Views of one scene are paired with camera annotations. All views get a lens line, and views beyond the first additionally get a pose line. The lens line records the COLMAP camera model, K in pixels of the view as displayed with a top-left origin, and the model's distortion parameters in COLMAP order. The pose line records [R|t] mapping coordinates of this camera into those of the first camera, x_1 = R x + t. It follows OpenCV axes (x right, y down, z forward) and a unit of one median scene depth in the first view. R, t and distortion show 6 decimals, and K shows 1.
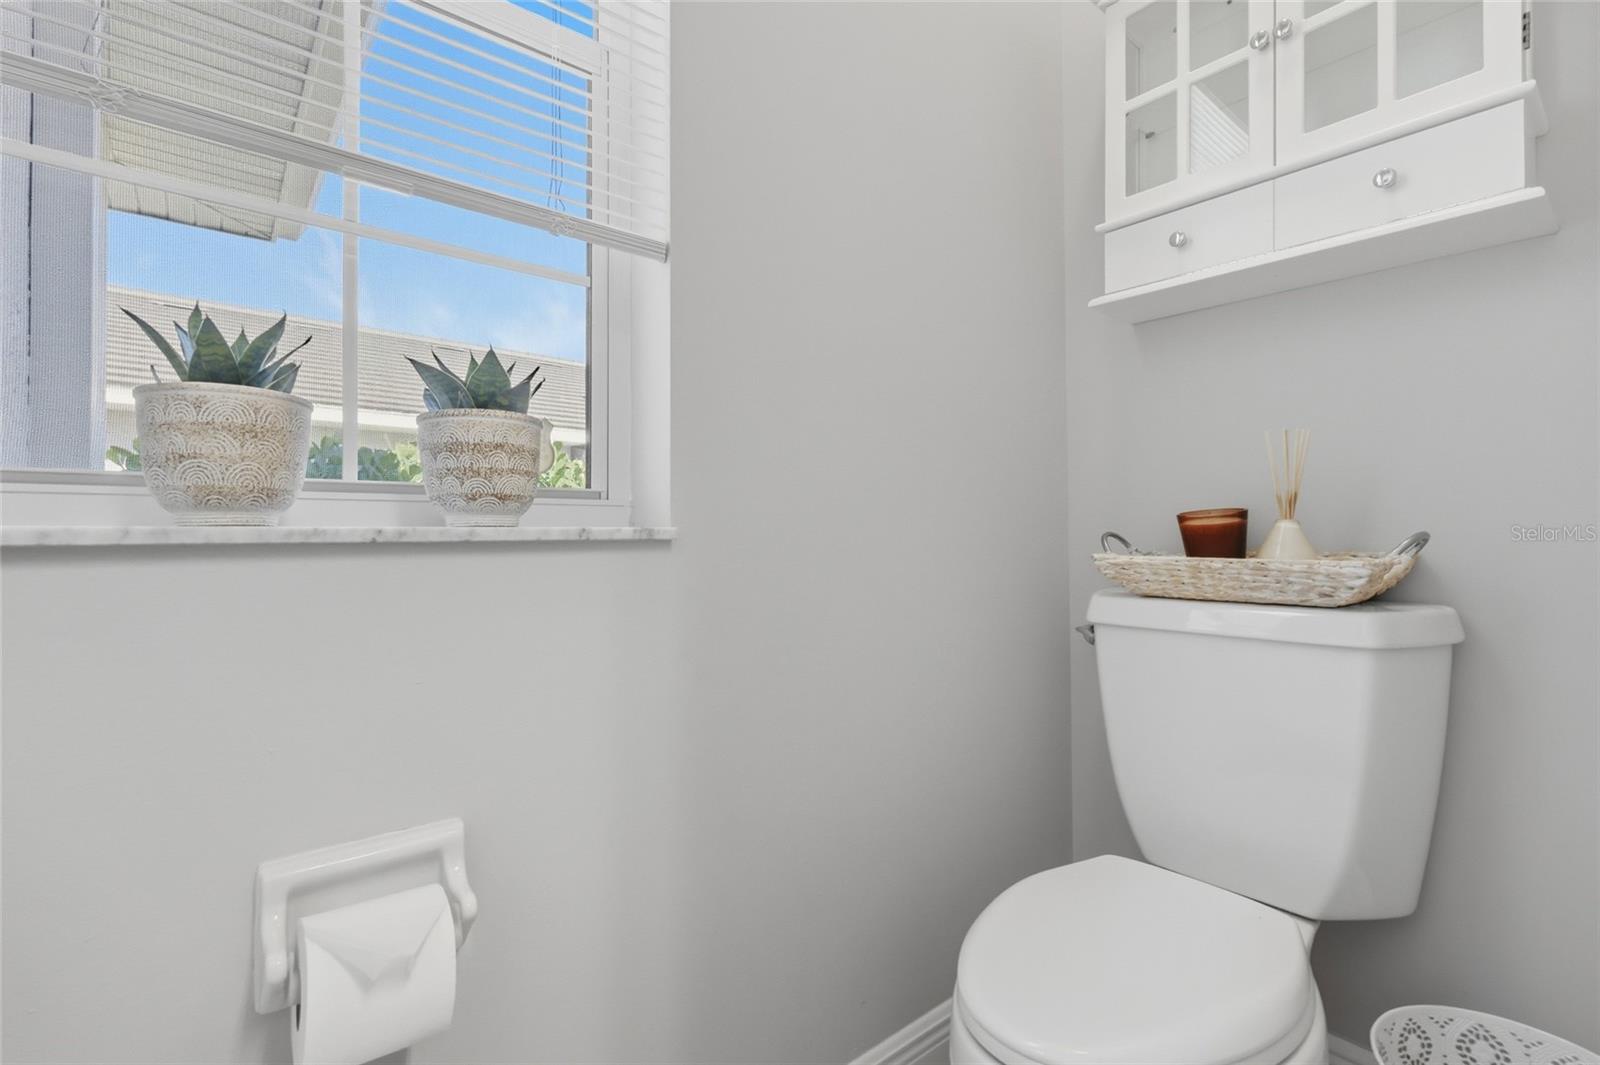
lens RADIAL K [[712.2, 0, 798.8], [0, 712.2, 530.6], [0, 0, 1]] dist [0.000565, 0.000892]
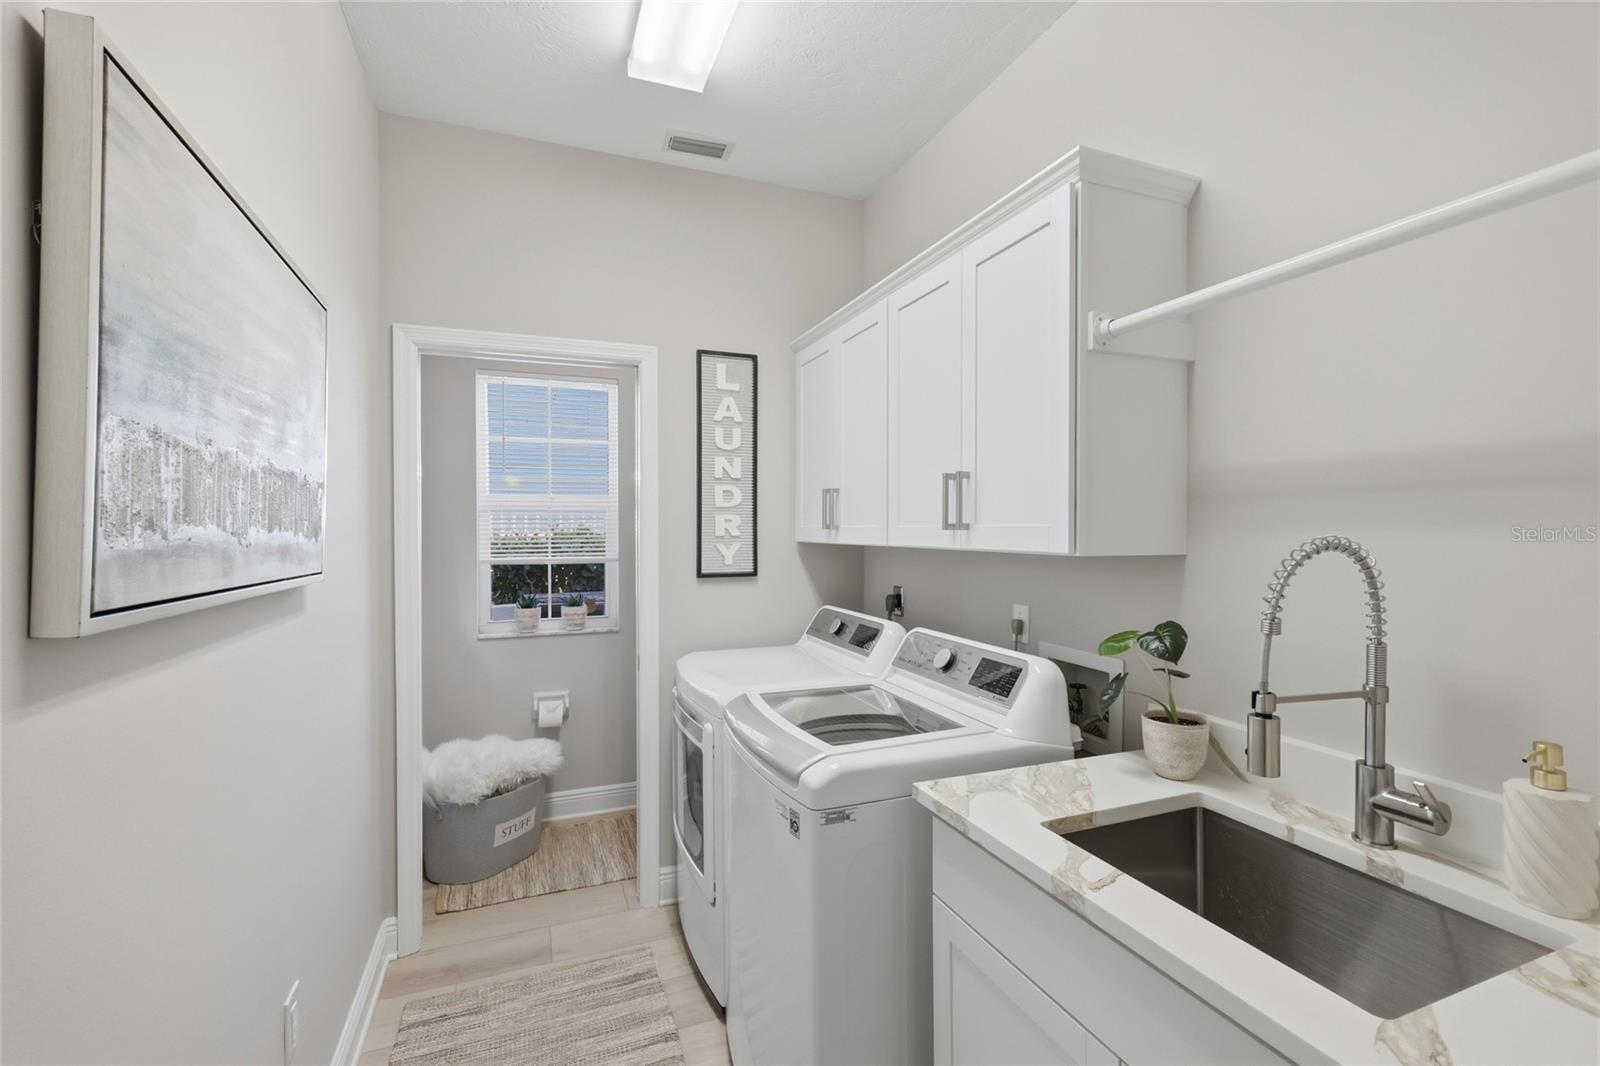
lens RADIAL K [[712.2, 0, 803.4], [0, 712.2, 531.8], [0, 0, 1]] dist [0.000565, 0.000892]
pose [[0.952645, -0.000131, -0.304086, 2.896498], [-0.000349, 0.999999, -0.001525, -0.768289], [0.304086, 0.001559, 0.952643, -3.601045]]
